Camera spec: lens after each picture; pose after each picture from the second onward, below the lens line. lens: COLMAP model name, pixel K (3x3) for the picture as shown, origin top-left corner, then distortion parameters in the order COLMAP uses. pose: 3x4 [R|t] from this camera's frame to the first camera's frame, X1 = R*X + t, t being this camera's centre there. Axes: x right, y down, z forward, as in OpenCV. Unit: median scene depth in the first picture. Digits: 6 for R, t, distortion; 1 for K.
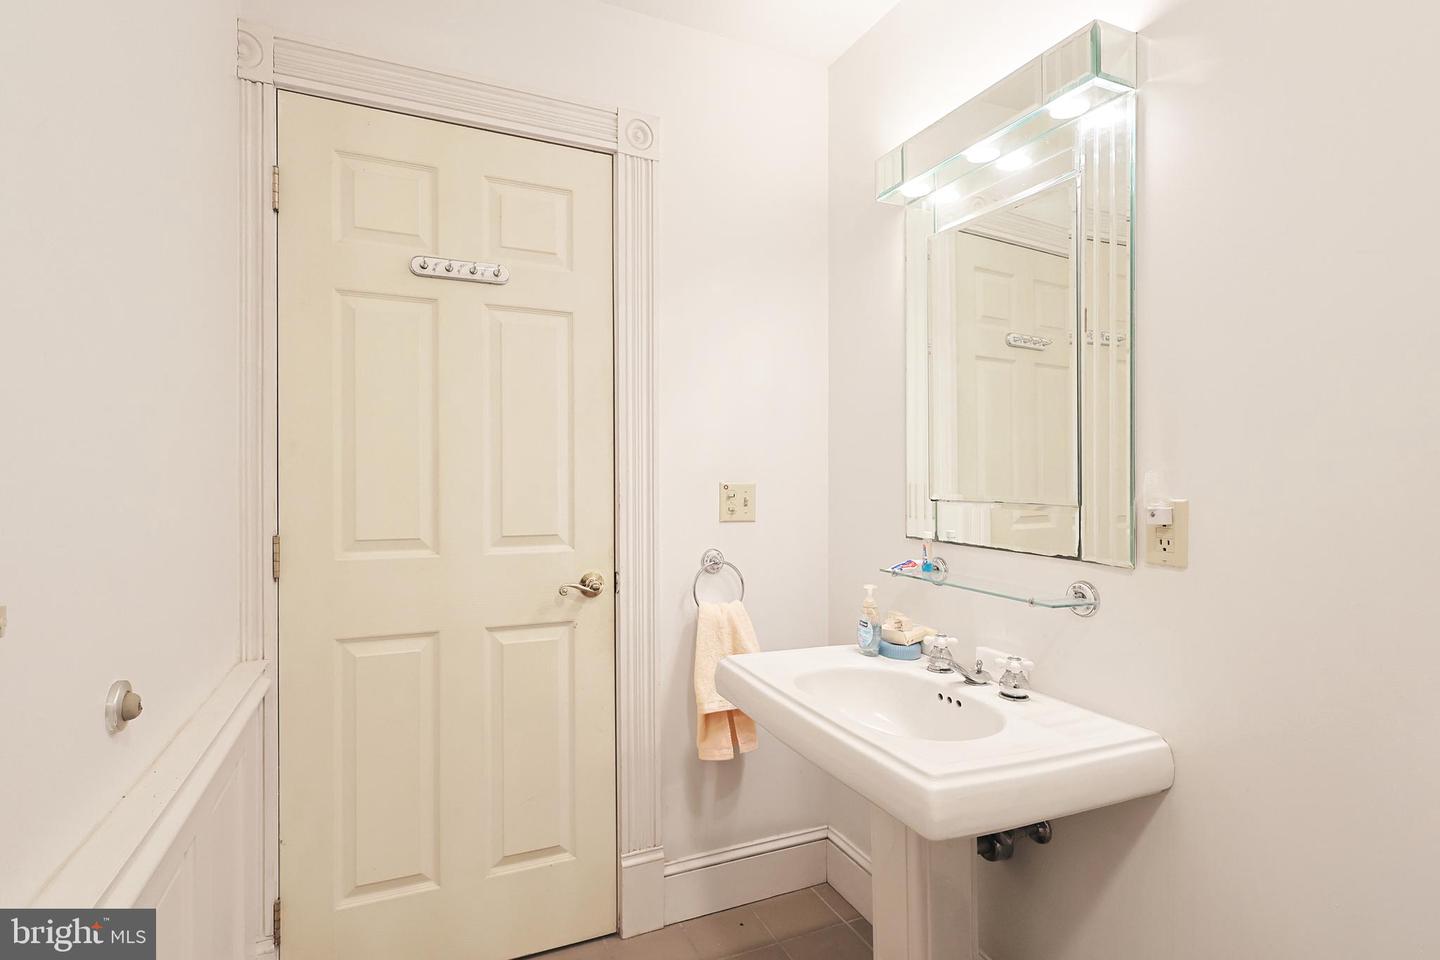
lens RADIAL K [[714.9, 0, 728.5], [0, 714.9, 474.2], [0, 0, 1]] dist [-0.001465, -0.000540]
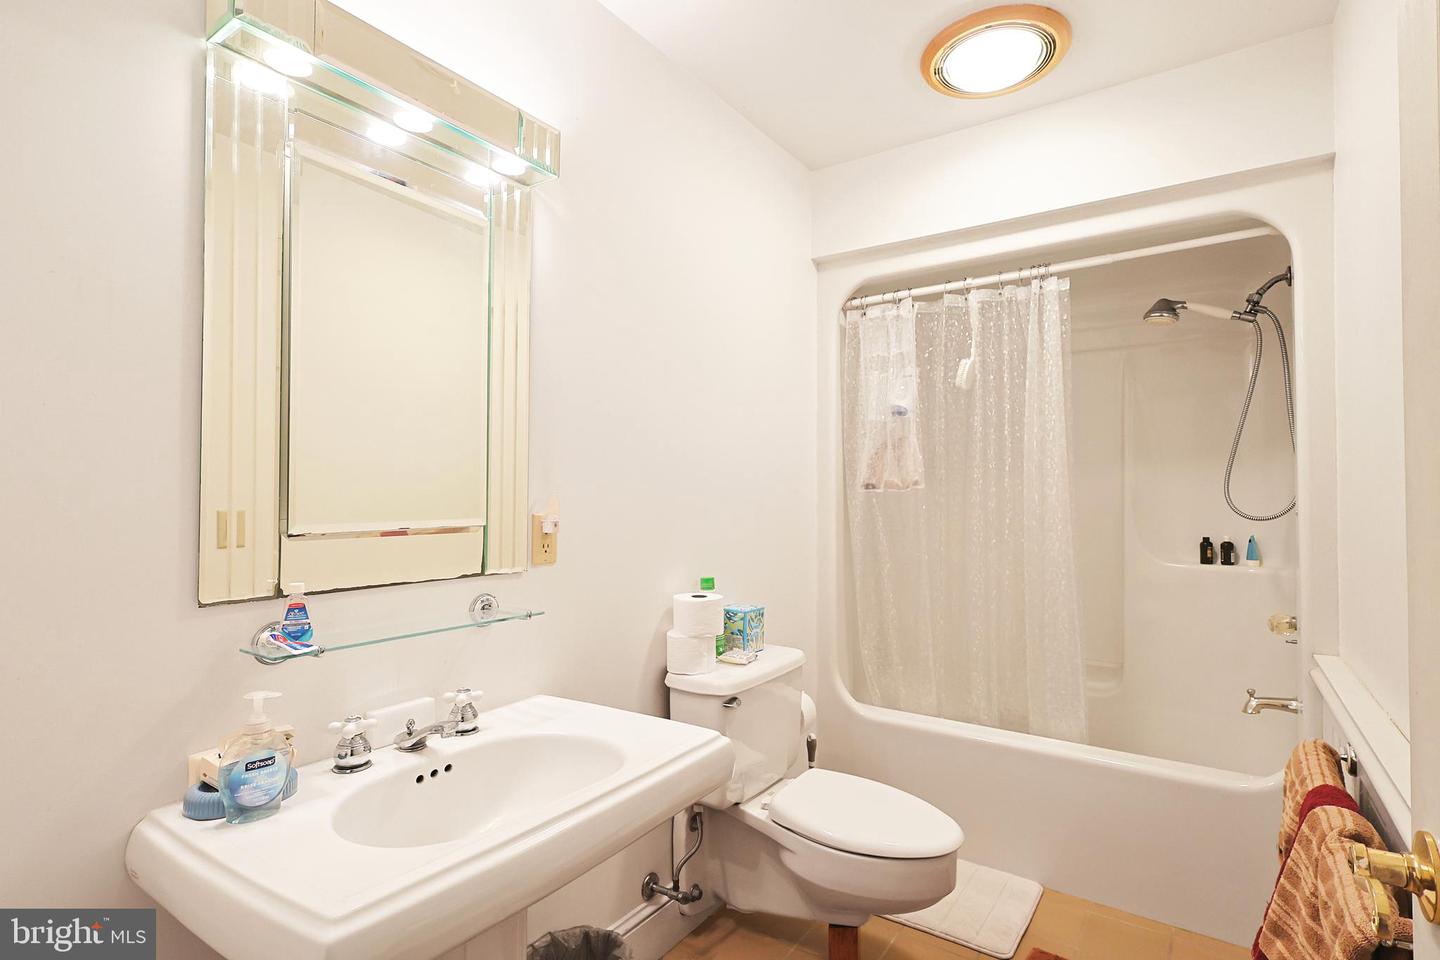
lens RADIAL K [[714.9, 0, 728.5], [0, 714.9, 474.2], [0, 0, 1]] dist [-0.001465, -0.000540]
pose [[-0.516166, 0.018533, 0.856288, -0.597348], [-0.001122, 0.999750, -0.022314, -0.007013], [-0.856488, -0.012479, -0.516017, 1.201743]]
